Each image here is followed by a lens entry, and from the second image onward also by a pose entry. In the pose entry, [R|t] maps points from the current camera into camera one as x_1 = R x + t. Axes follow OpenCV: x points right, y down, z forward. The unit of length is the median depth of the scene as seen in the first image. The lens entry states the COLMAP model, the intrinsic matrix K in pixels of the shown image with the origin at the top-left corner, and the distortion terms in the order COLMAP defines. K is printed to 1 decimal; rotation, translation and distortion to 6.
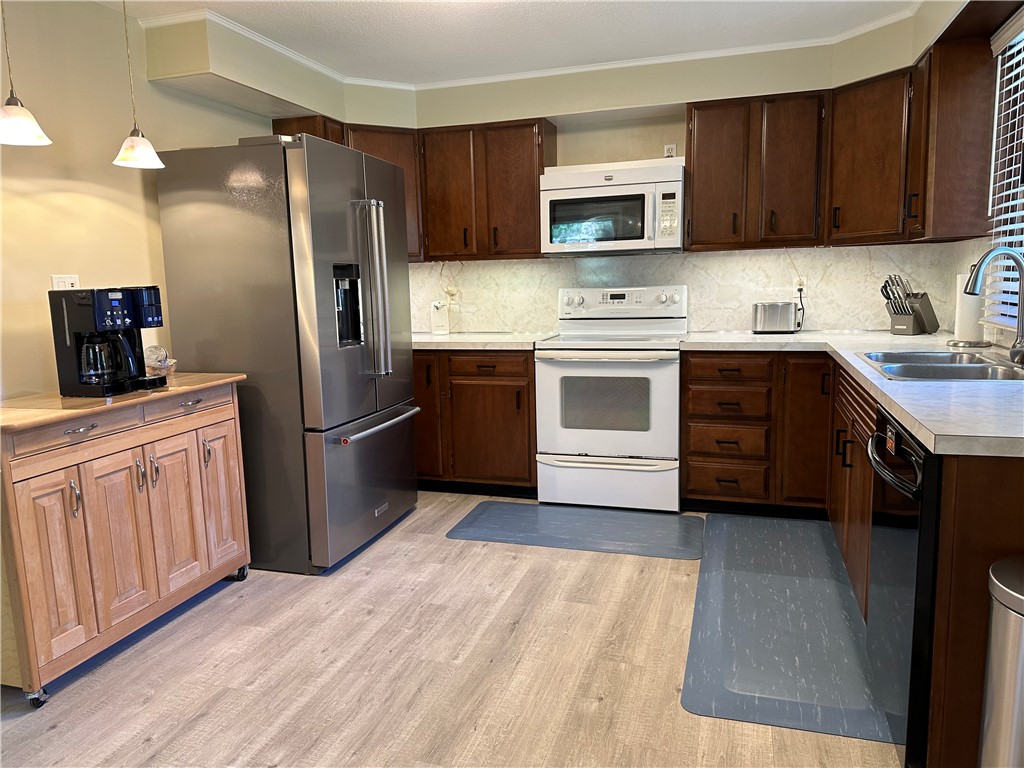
lens RADIAL K [[712.7, 0, 505.8], [0, 712.7, 381.8], [0, 0, 1]] dist [0.112338, -0.140337]
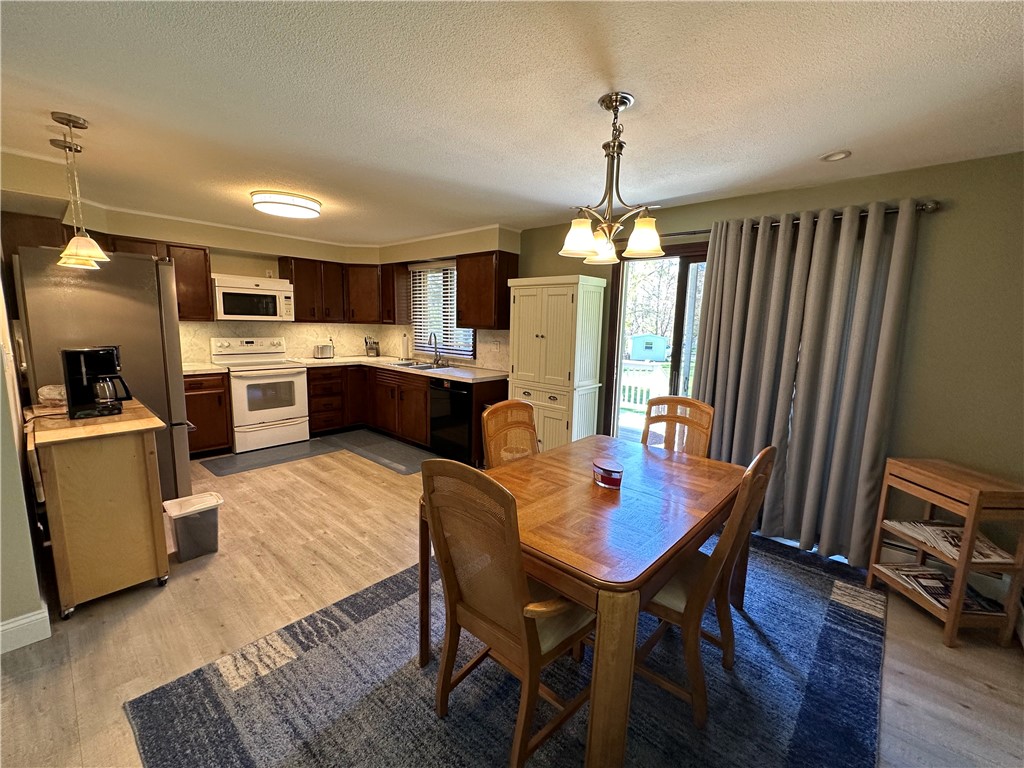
lens RADIAL K [[431.8, 0, 512.0], [0, 431.8, 384.0], [0, 0, 1]] dist [0.000089, -0.000002]
pose [[0.410107, -0.096799, 0.906886, -0.707688], [0.094138, 0.993533, 0.063477, -0.016918], [-0.907166, 0.059340, 0.416568, -0.144849]]
